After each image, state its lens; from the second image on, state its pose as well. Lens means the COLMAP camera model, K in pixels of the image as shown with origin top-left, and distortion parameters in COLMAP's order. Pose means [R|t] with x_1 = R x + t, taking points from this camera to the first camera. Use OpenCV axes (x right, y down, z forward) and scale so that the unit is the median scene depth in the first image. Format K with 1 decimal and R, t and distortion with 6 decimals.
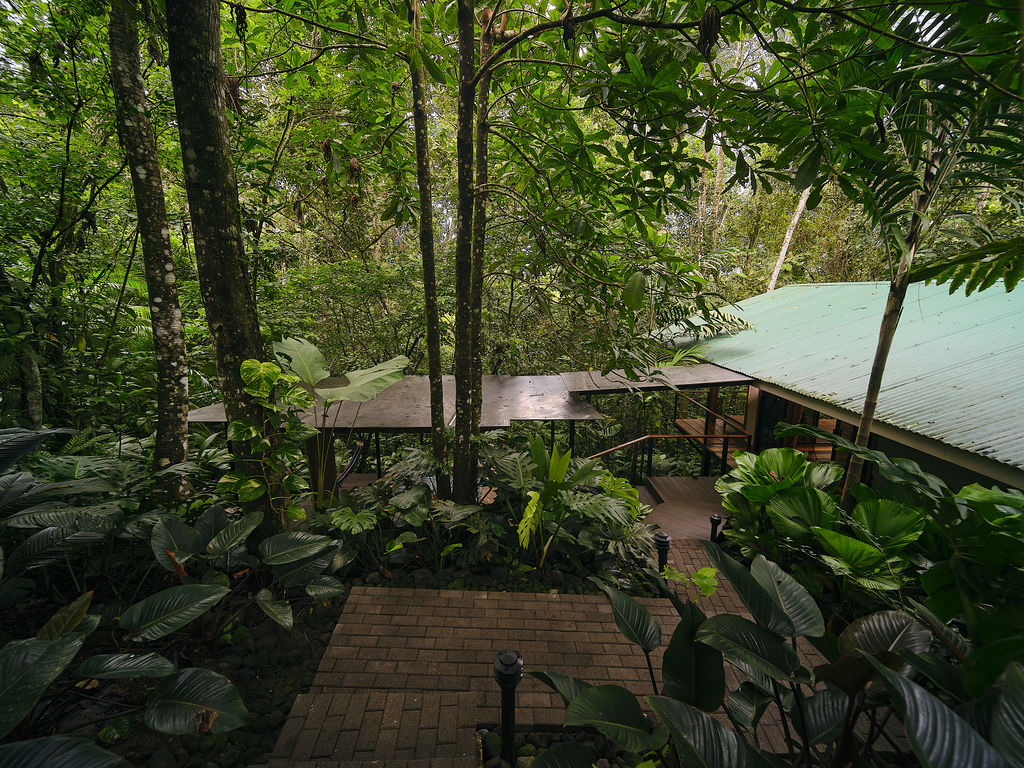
lens RADIAL K [[411.3, 0, 511.5], [0, 411.3, 384.8], [0, 0, 1]] dist [-0.002816, 0.000872]
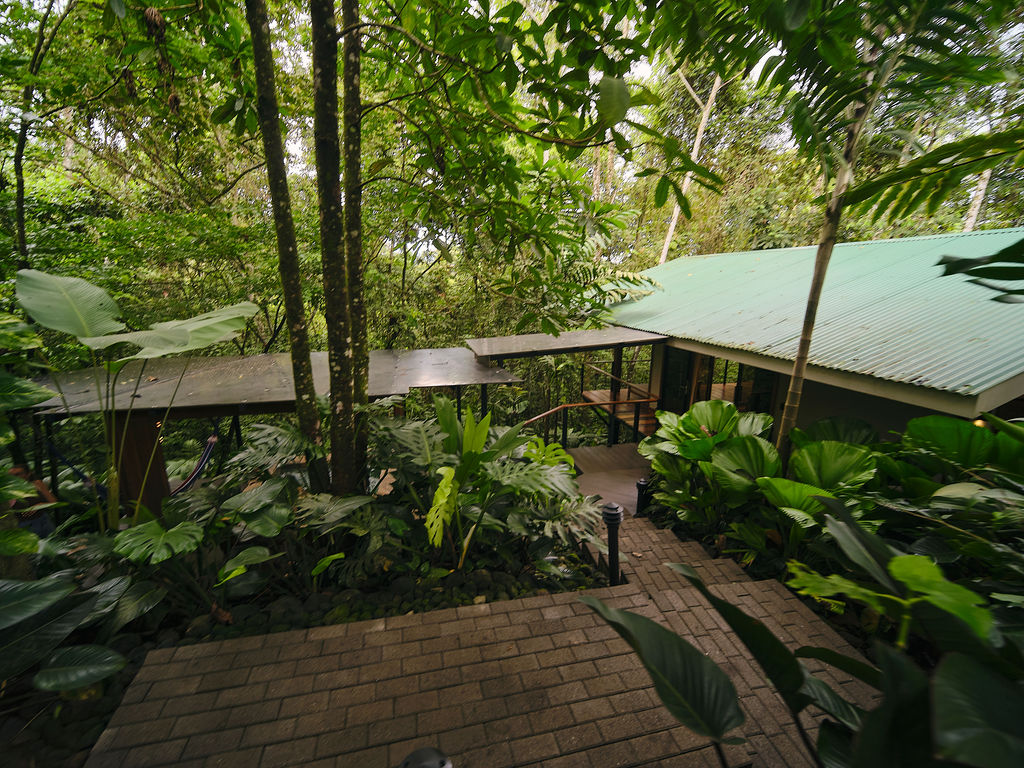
lens RADIAL K [[411.3, 0, 511.9], [0, 411.3, 384.4], [0, 0, 1]] dist [-0.002816, 0.000872]
pose [[0.969870, -0.046204, 0.239203, 0.000208], [0.040003, 0.998727, 0.030716, 0.087414], [-0.240317, -0.020221, 0.970484, 0.249526]]
